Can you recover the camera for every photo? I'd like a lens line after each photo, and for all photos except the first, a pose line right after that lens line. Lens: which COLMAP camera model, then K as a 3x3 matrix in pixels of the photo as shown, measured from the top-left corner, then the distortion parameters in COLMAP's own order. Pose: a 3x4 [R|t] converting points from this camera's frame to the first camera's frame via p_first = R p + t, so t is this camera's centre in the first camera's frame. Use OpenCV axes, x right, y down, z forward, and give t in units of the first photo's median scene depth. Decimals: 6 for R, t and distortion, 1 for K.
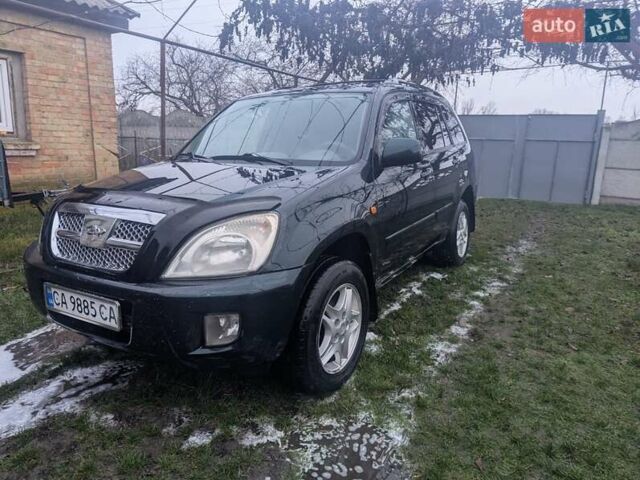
lens RADIAL K [[459.0, 0, 318.0], [0, 459.0, 241.9], [0, 0, 1]] dist [0.063434, -0.063826]
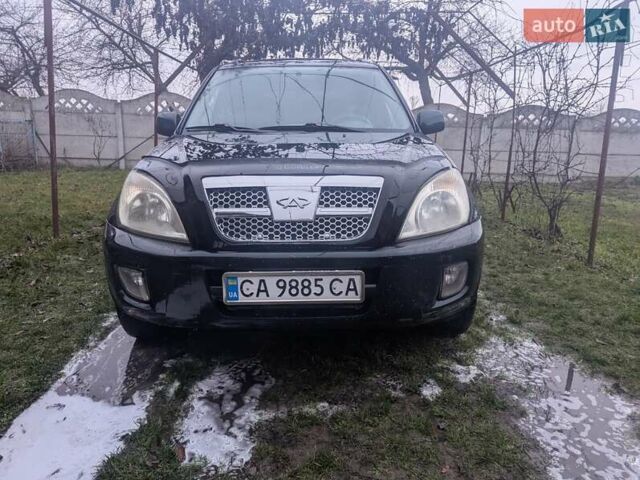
lens RADIAL K [[459.0, 0, 318.0], [0, 459.0, 241.9], [0, 0, 1]] dist [0.063434, -0.063826]
pose [[0.837433, -0.127379, 0.531488, -0.925476], [0.119502, 0.991606, 0.049362, 0.013062], [-0.533315, 0.022177, 0.845626, 0.238231]]
